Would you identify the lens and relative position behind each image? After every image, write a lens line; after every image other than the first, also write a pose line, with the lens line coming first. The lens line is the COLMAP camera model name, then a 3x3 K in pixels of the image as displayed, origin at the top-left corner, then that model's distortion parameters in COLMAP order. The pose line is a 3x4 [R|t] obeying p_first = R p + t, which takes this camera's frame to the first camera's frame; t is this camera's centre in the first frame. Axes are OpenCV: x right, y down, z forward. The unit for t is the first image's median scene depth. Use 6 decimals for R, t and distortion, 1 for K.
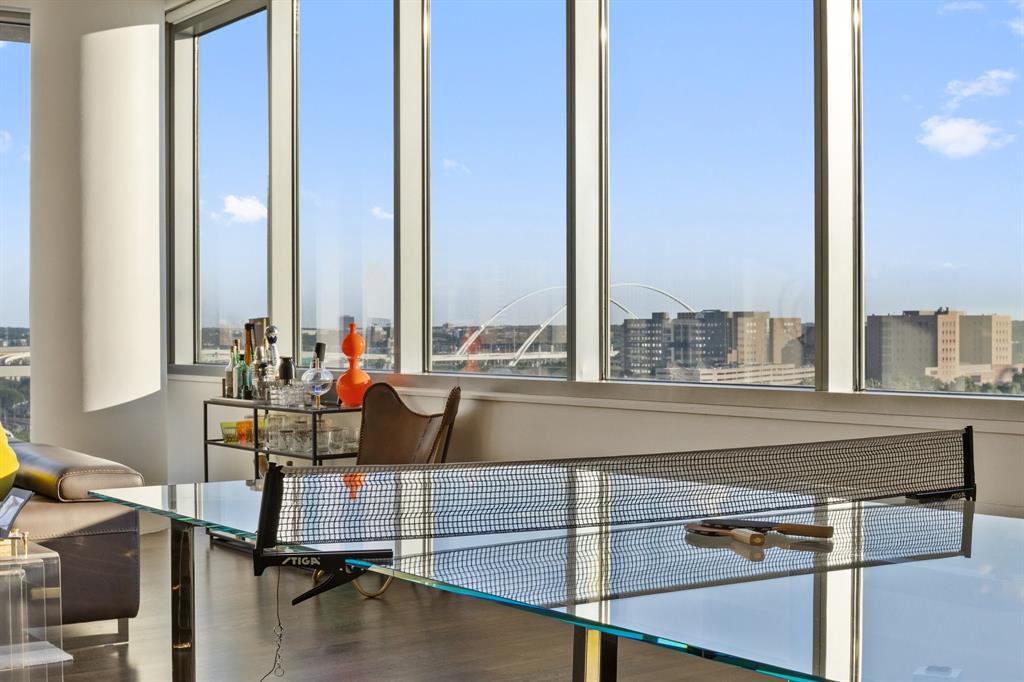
lens RADIAL K [[1462.3, 0, 512.0], [0, 1462.3, 341.0], [0, 0, 1]] dist [-0.022457, -0.493033]
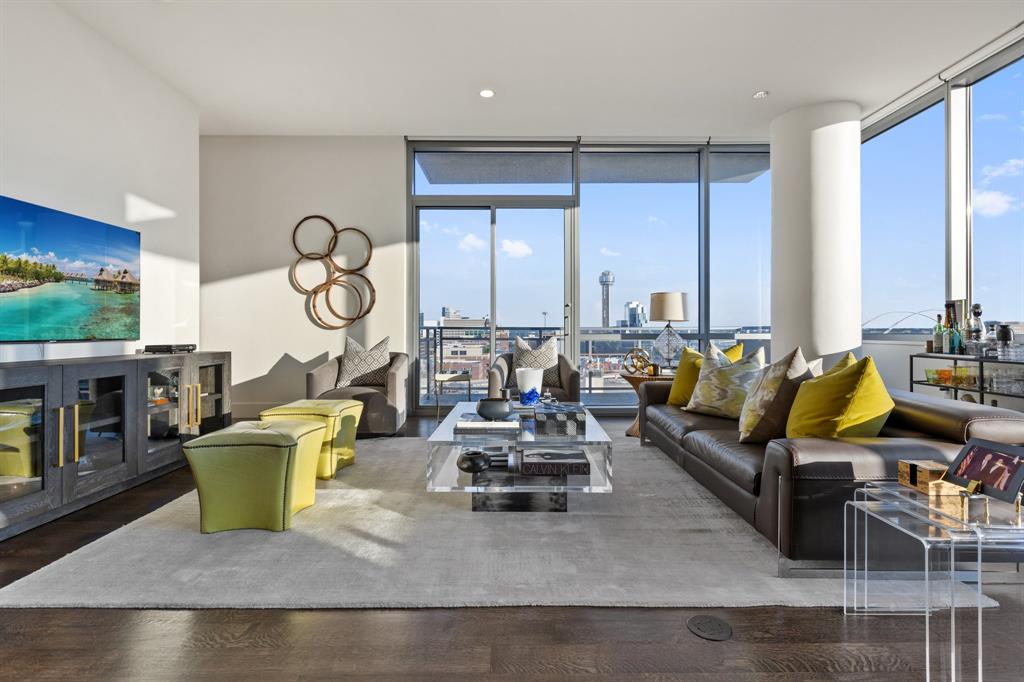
lens RADIAL K [[495.8, 0, 514.0], [0, 495.8, 329.0], [0, 0, 1]] dist [0.000101, -0.000334]
pose [[0.810477, 0.001192, -0.585769, -0.297970], [-0.006691, 0.999952, -0.007222, 0.024780], [0.585732, 0.009772, 0.810446, 0.410166]]
